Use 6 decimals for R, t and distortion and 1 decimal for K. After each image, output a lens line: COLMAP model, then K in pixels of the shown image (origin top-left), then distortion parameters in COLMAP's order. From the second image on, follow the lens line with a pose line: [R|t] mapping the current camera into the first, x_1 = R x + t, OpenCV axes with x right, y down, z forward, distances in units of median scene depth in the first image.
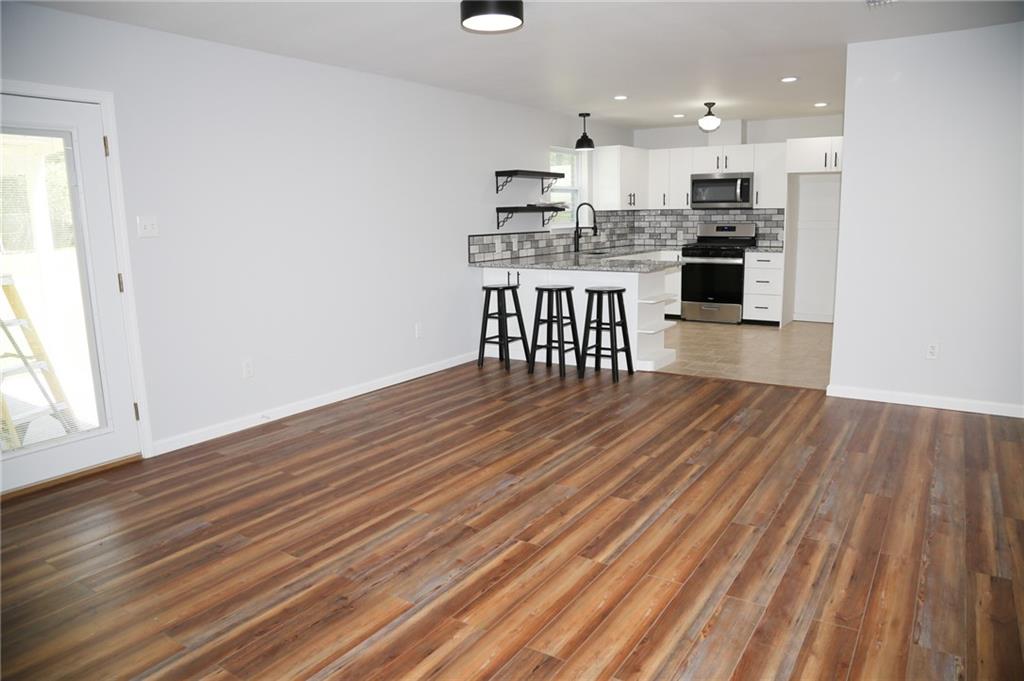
lens RADIAL K [[698.8, 0, 512.0], [0, 698.8, 340.5], [0, 0, 1]] dist [-0.118676, 0.057162]
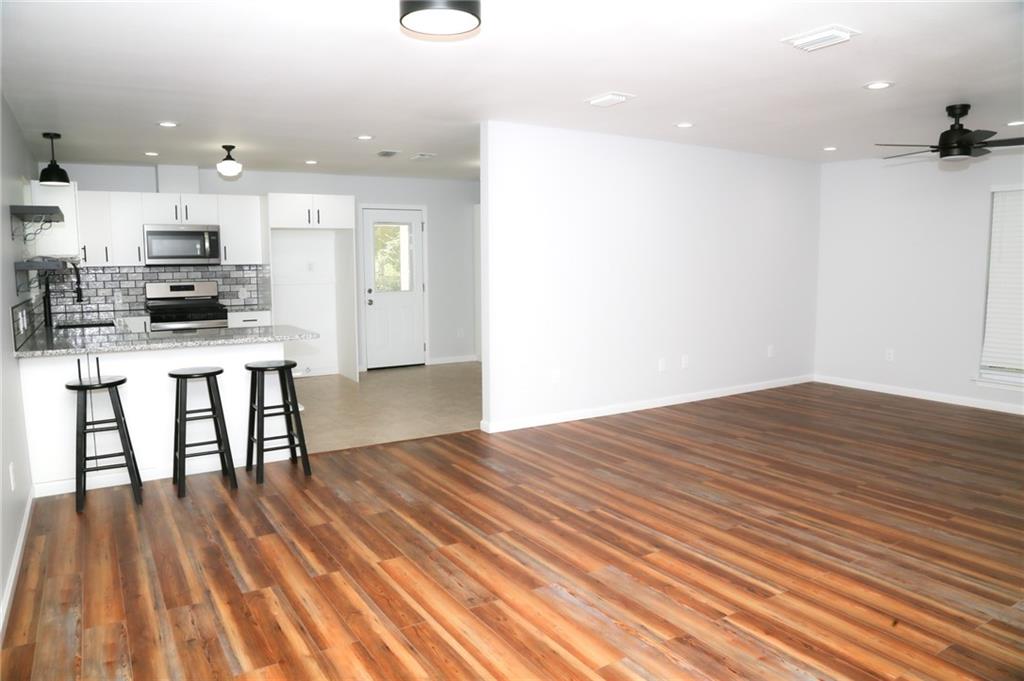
lens RADIAL K [[698.8, 0, 512.0], [0, 698.8, 340.5], [0, 0, 1]] dist [-0.118676, 0.057162]
pose [[0.422316, -0.086096, 0.902351, -0.517909], [0.160105, 0.986913, 0.019232, -0.081575], [-0.892197, 0.136349, 0.430574, 0.465897]]
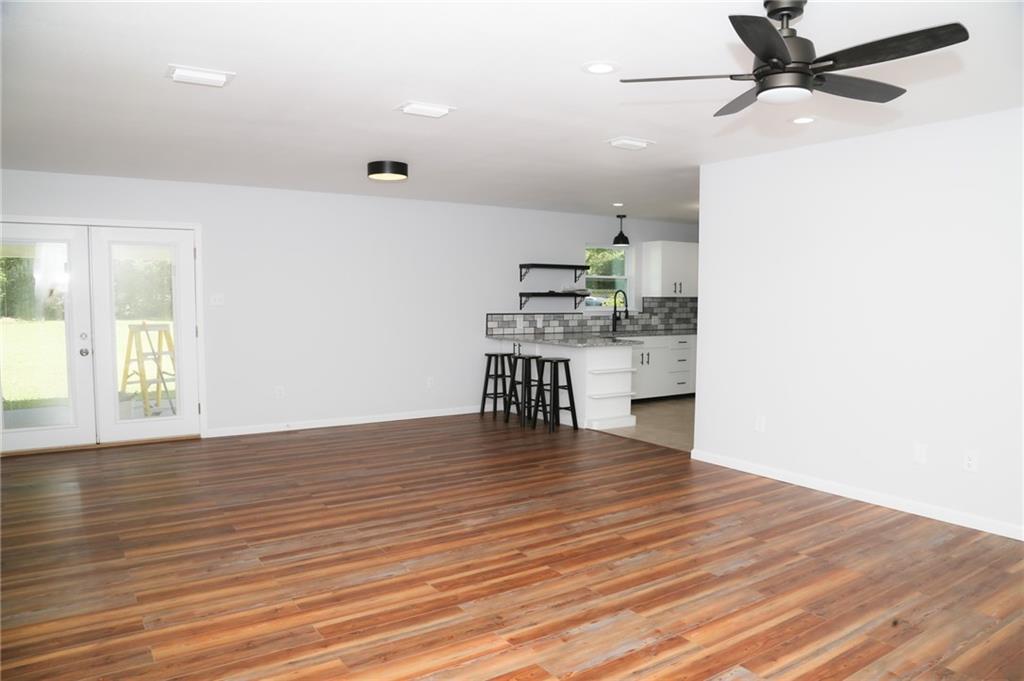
lens RADIAL K [[698.8, 0, 512.0], [0, 698.8, 340.5], [0, 0, 1]] dist [-0.118676, 0.057162]
pose [[0.921173, 0.048776, -0.386084, 0.622916], [-0.091409, 0.991477, -0.092836, 0.019117], [0.378265, 0.120810, 0.917780, -0.218075]]
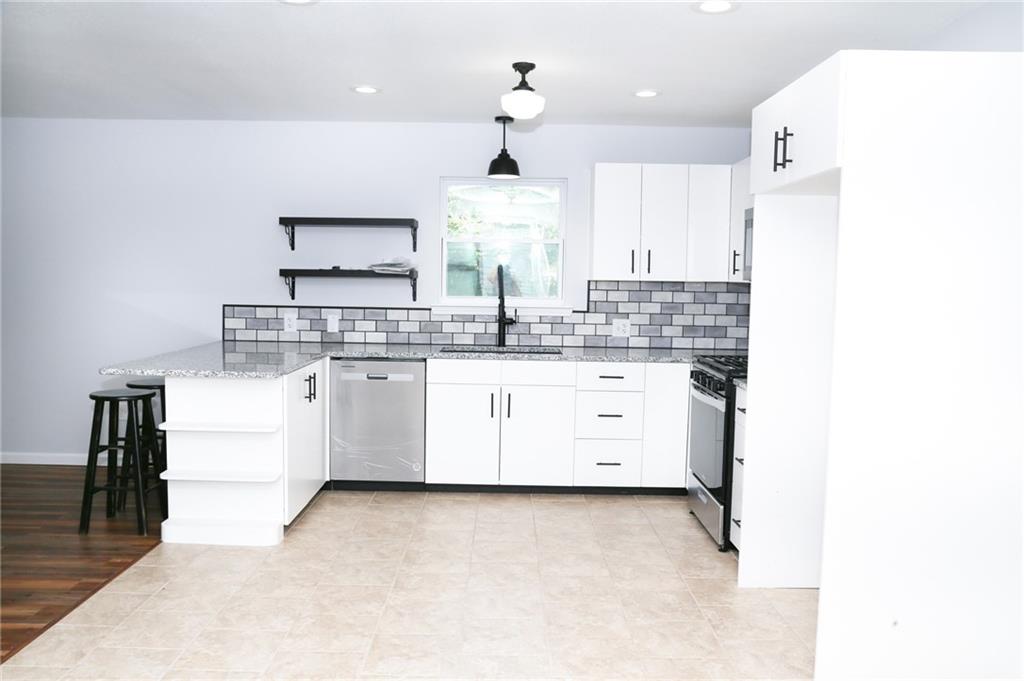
lens RADIAL K [[810.0, 0, 512.0], [0, 810.0, 340.5], [0, 0, 1]] dist [-0.078930, -0.001581]
pose [[0.540391, 0.092182, -0.836349, 1.100815], [-0.174866, 0.984582, -0.004466, -0.210274], [0.823043, 0.148662, 0.548179, 1.002963]]
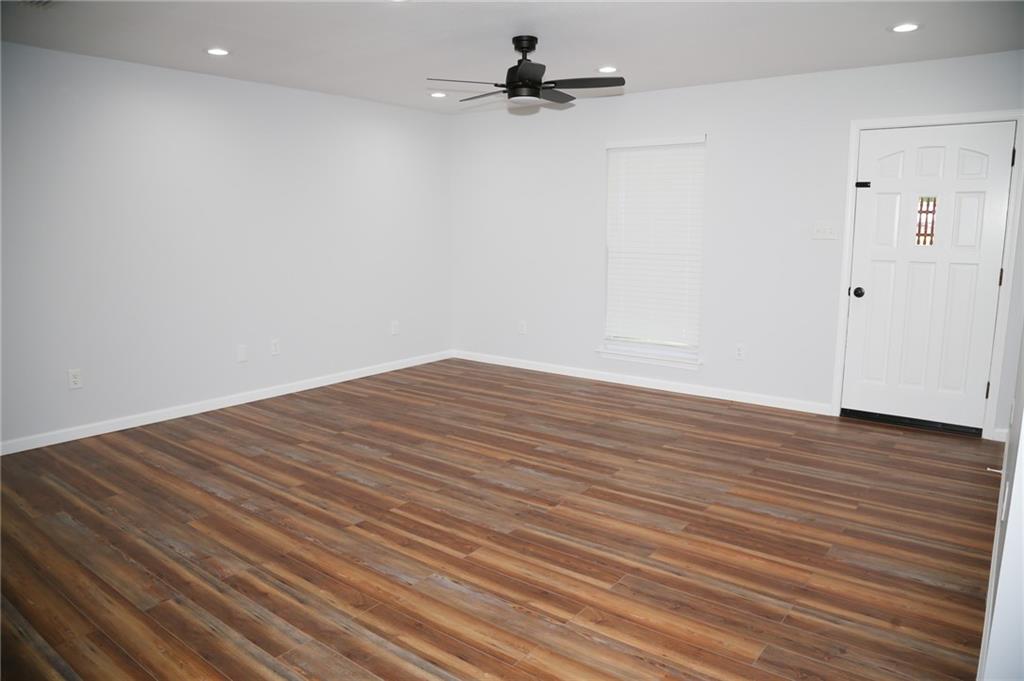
lens RADIAL K [[698.8, 0, 512.0], [0, 698.8, 340.5], [0, 0, 1]] dist [-0.118676, 0.057162]
pose [[0.081634, -0.143755, 0.986241, -0.234029], [0.176271, 0.976026, 0.127675, -0.046437], [-0.980951, 0.163423, 0.105017, 0.256474]]
